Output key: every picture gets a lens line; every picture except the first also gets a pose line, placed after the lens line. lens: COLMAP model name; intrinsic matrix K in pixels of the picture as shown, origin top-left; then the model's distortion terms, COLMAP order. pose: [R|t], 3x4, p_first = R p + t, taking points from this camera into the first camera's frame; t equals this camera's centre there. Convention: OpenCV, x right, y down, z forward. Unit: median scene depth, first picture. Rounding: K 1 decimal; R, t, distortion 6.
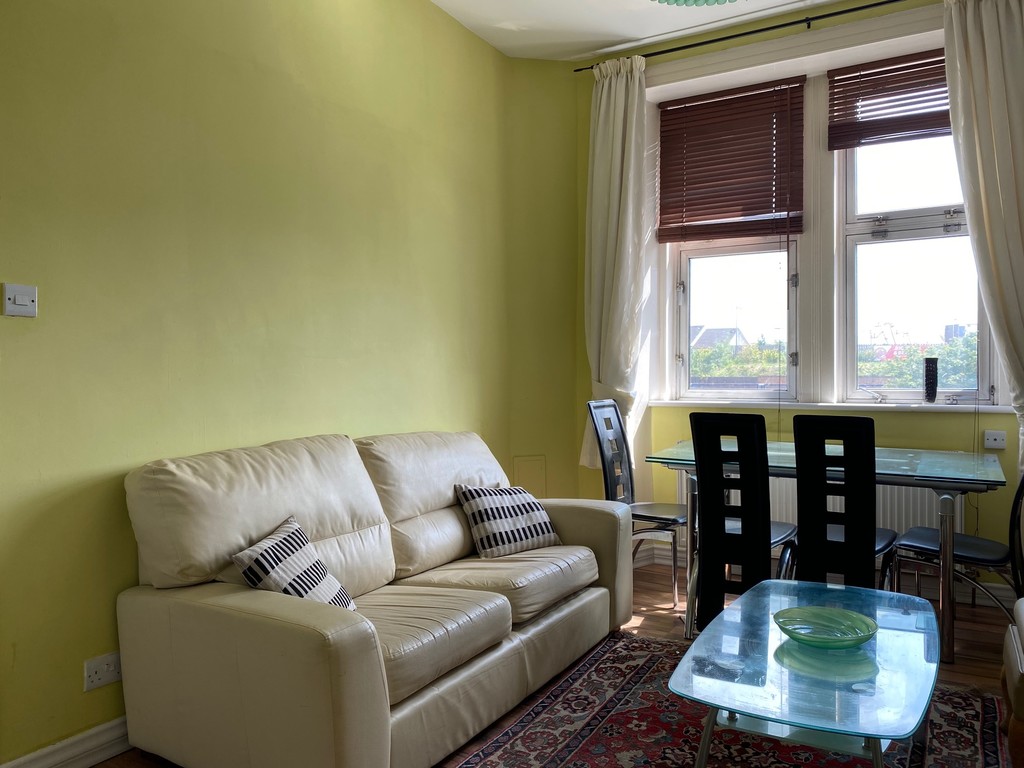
lens RADIAL K [[777.1, 0, 512.0], [0, 777.1, 384.0], [0, 0, 1]] dist [0.093046, -0.156057]
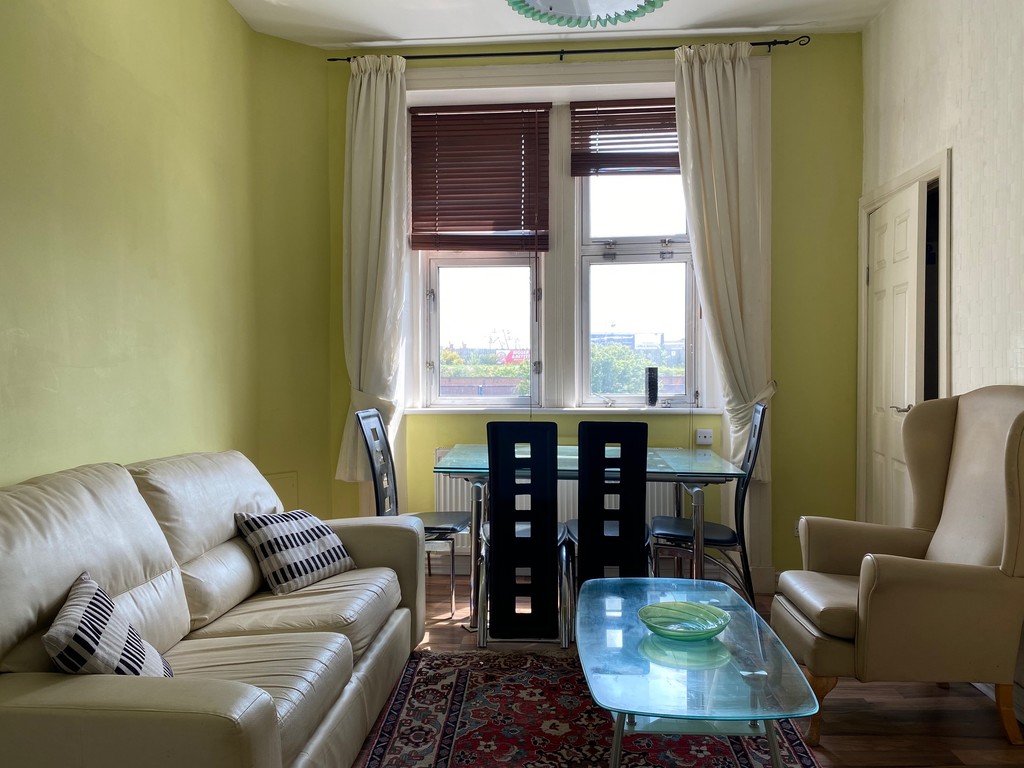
lens RADIAL K [[777.1, 0, 512.0], [0, 777.1, 384.0], [0, 0, 1]] dist [0.093046, -0.156057]
pose [[0.897693, -0.007207, 0.440563, -0.173723], [0.008493, 0.999963, -0.000947, -0.010678], [-0.440540, 0.004592, 0.897721, 0.077428]]
